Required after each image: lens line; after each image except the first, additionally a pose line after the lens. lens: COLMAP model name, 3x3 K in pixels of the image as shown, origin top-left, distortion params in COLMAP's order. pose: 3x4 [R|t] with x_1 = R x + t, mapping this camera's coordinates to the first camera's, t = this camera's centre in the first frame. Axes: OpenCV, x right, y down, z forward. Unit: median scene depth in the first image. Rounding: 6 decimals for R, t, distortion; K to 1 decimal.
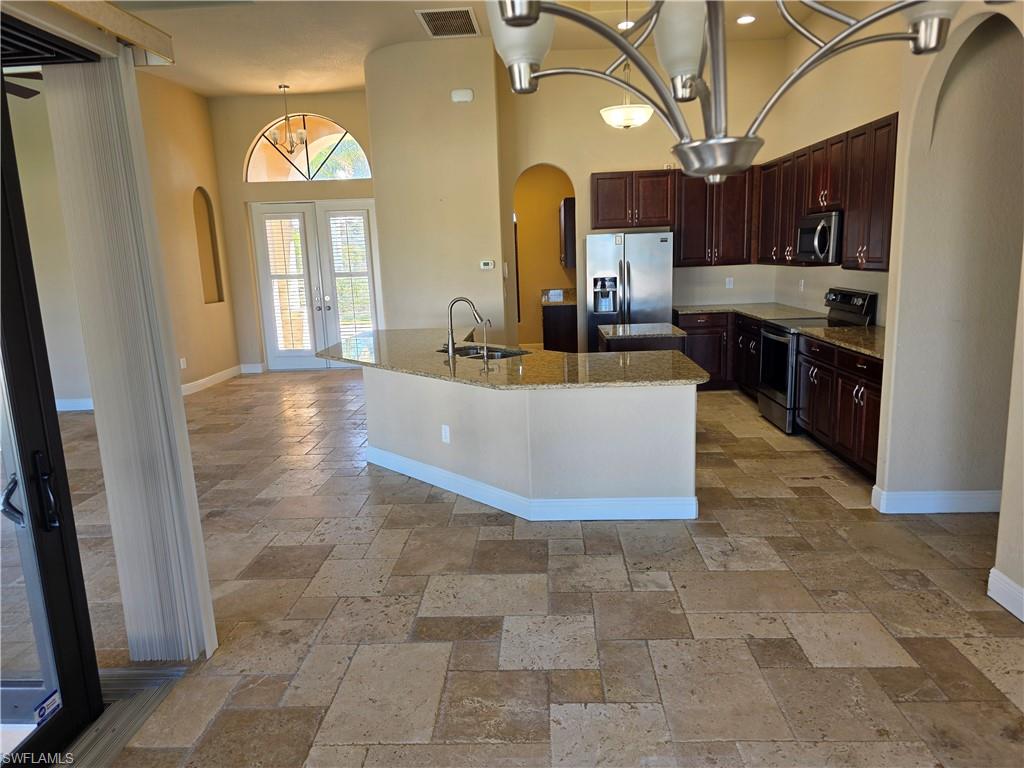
lens RADIAL K [[684.9, 0, 509.8], [0, 684.9, 386.6], [0, 0, 1]] dist [0.053816, -0.057003]
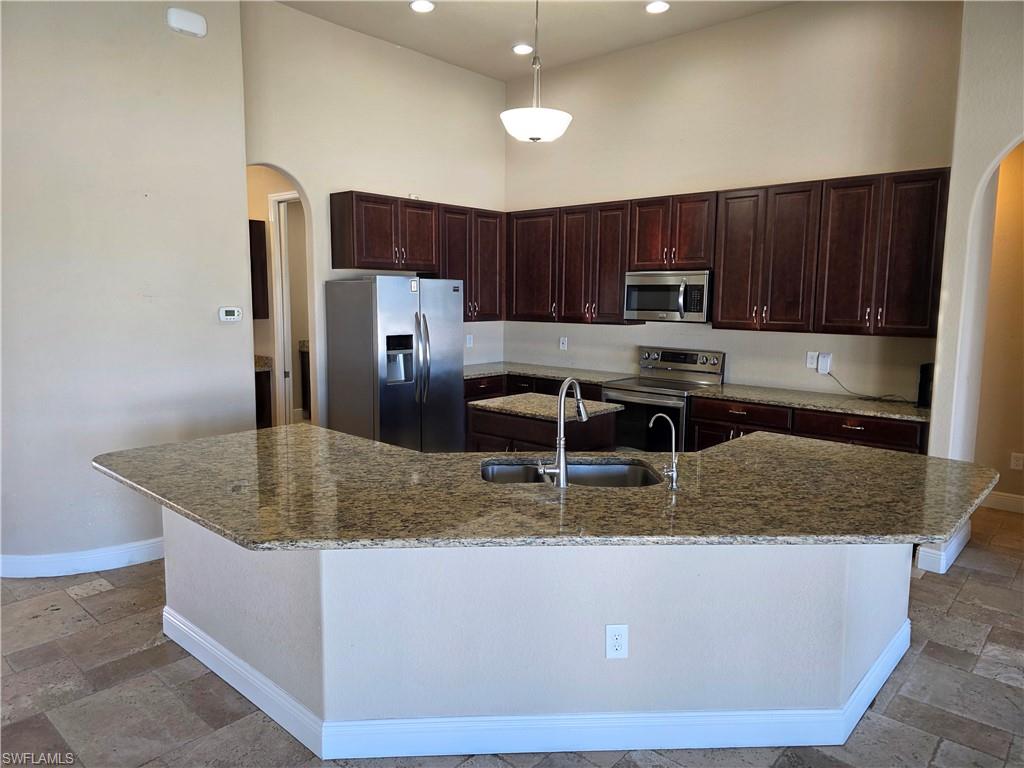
lens RADIAL K [[684.9, 0, 504.7], [0, 684.9, 376.7], [0, 0, 1]] dist [0.053816, -0.057003]
pose [[0.641934, -0.049809, 0.765140, -0.288999], [0.117916, 0.992430, -0.034324, -0.065078], [-0.757639, 0.112256, 0.642948, 0.381091]]
